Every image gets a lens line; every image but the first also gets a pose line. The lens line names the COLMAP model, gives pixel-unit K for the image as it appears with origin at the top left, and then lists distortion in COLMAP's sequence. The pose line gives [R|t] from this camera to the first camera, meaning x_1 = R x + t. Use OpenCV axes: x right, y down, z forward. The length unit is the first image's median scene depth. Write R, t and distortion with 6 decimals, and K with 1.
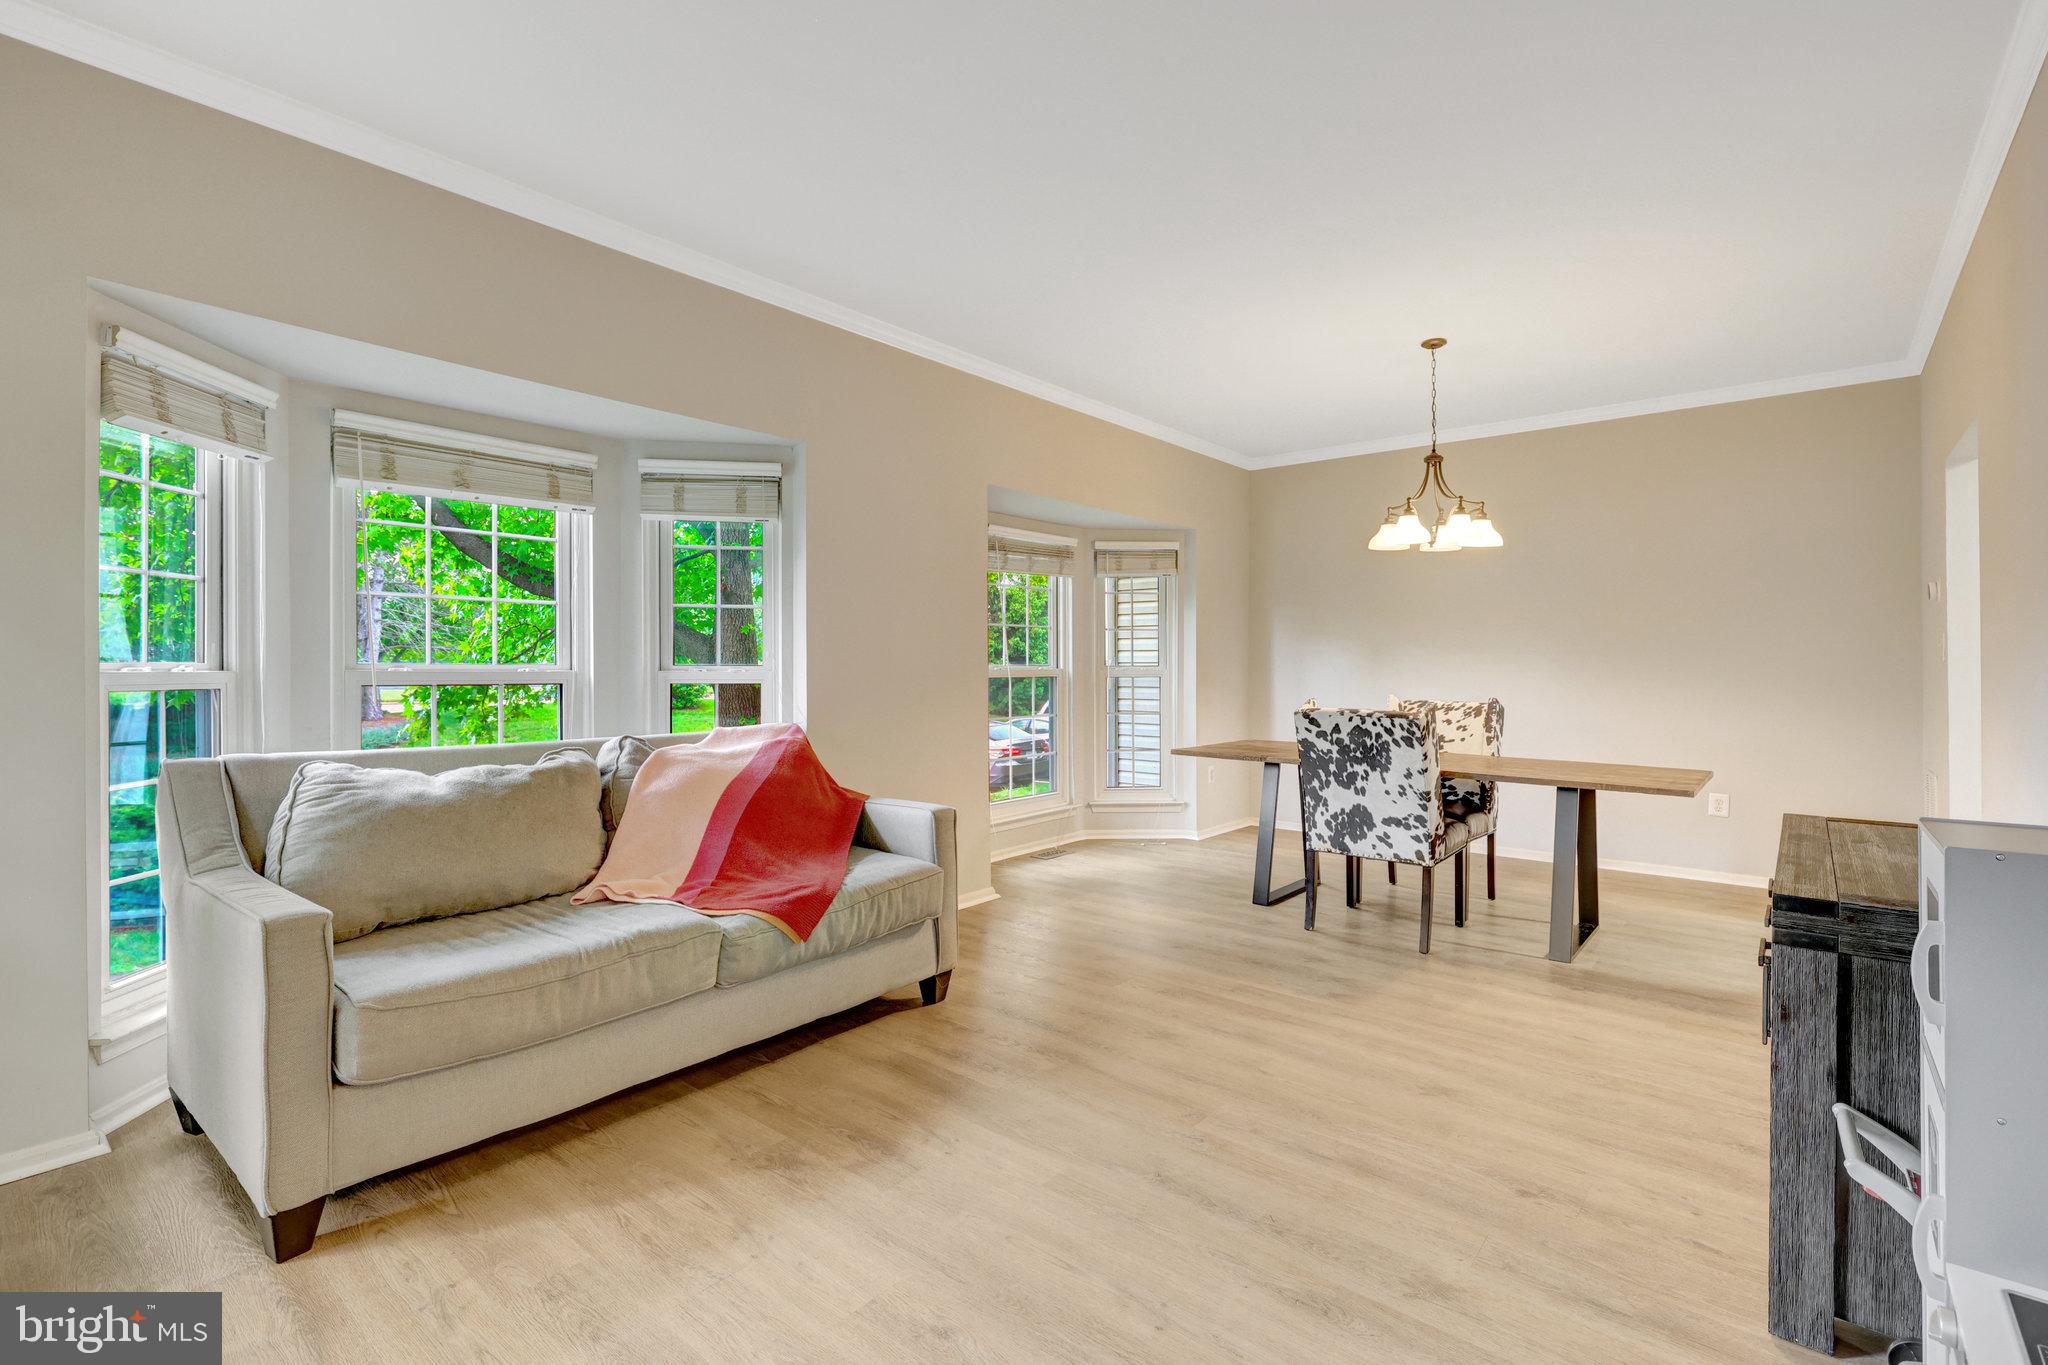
lens RADIAL K [[981.3, 0, 1021.5], [0, 981.3, 659.7], [0, 0, 1]] dist [0.003304, 0.000525]
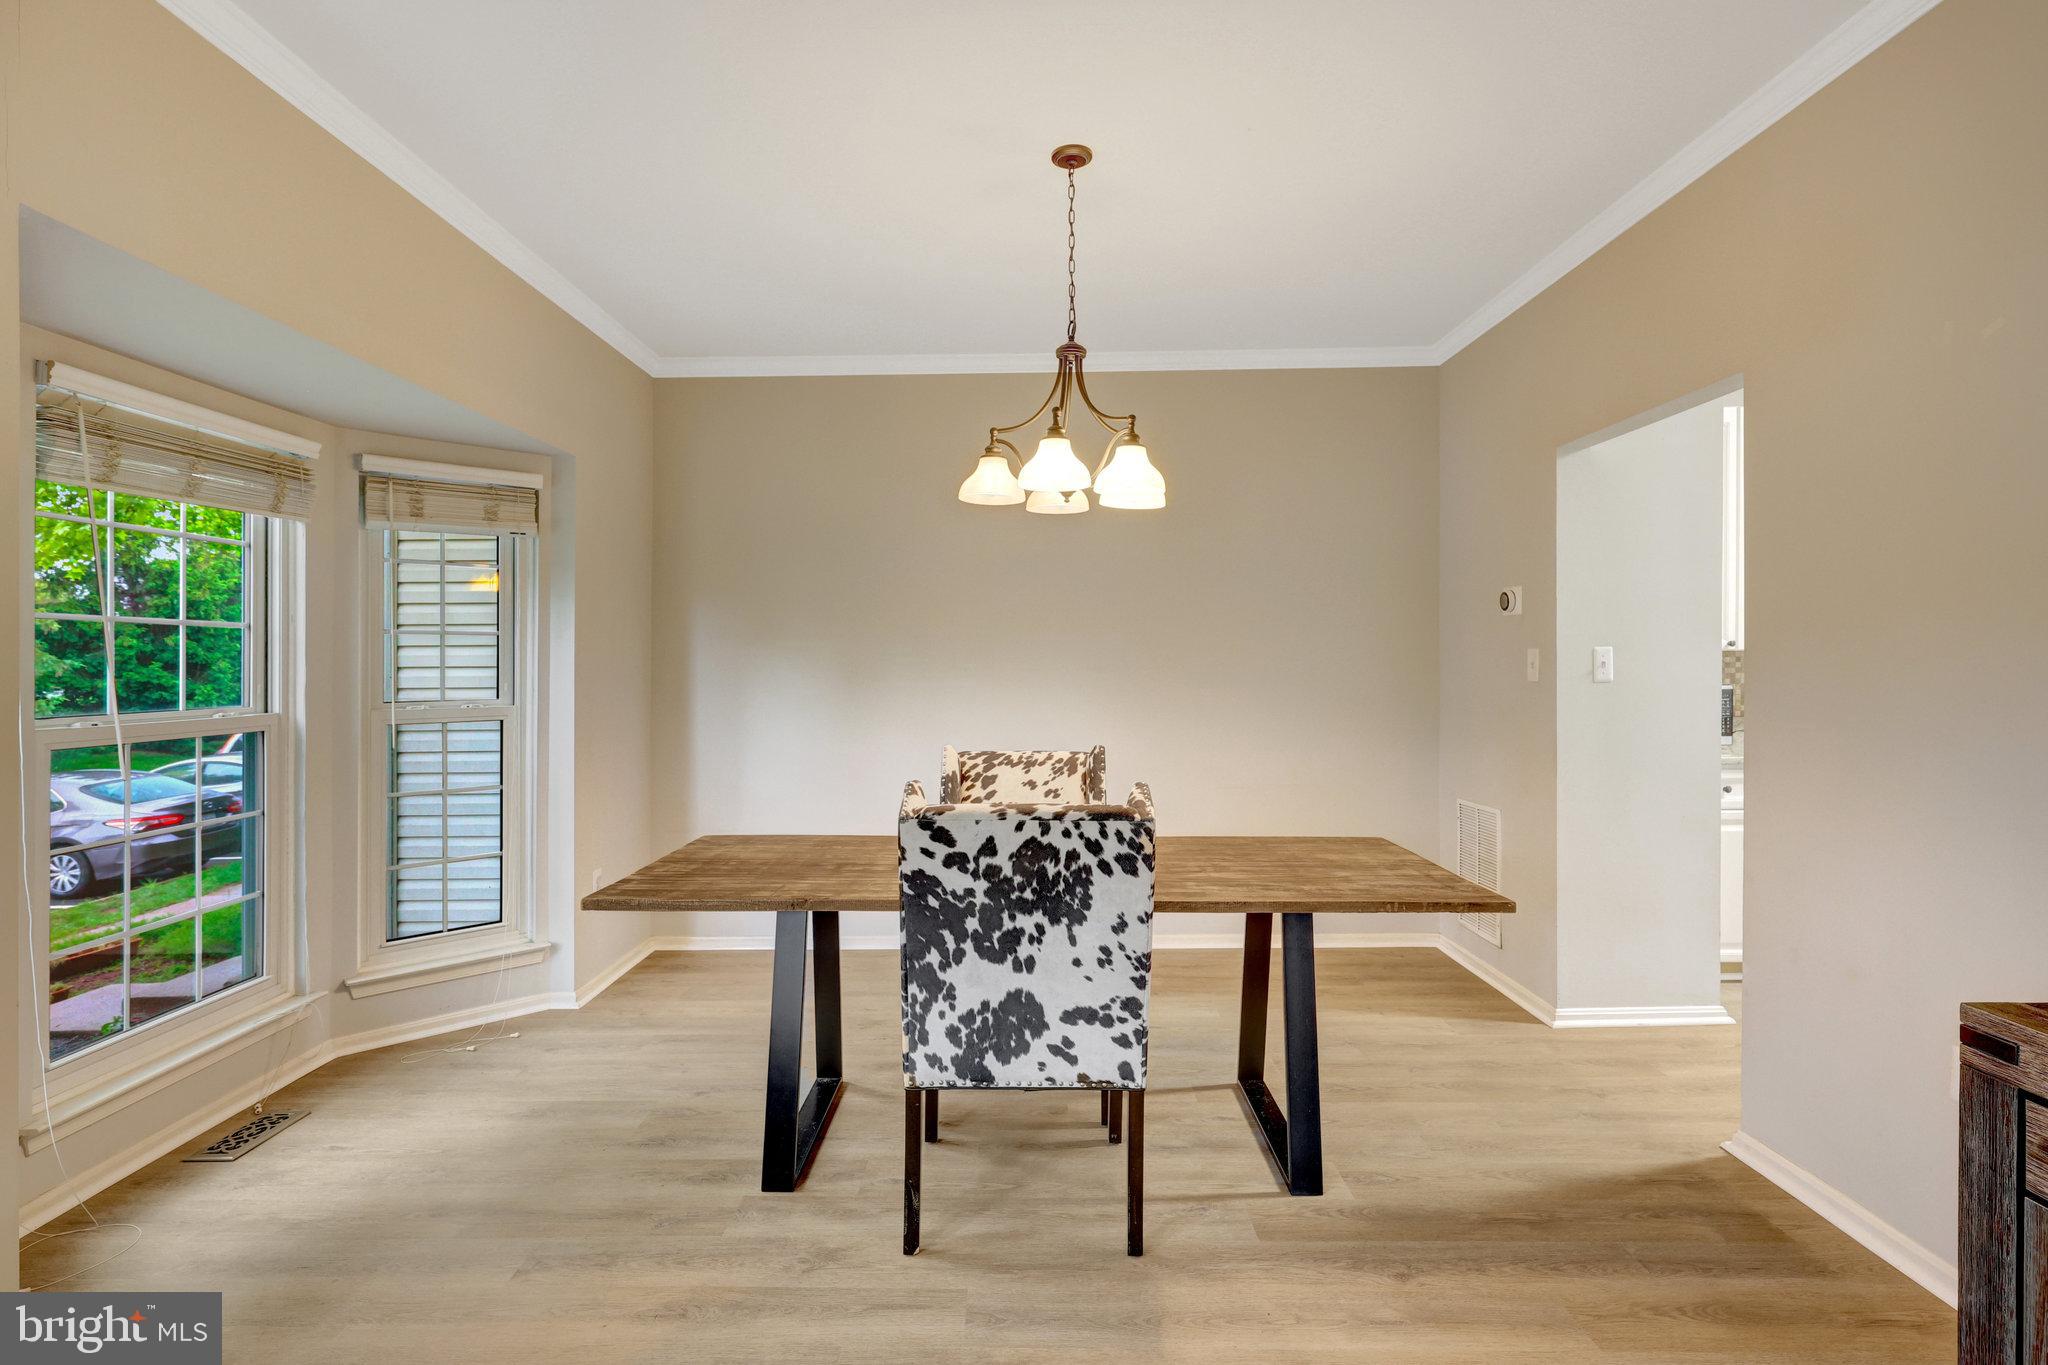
lens RADIAL K [[1008.1, 0, 1021.2], [0, 1008.1, 644.7], [0, 0, 1]] dist [0.005731, 0.001212]
pose [[0.775209, 0.004269, 0.631691, 0.015804], [0.005095, 0.999902, -0.013009, -0.023367], [-0.631685, 0.013303, 0.775111, 0.590221]]
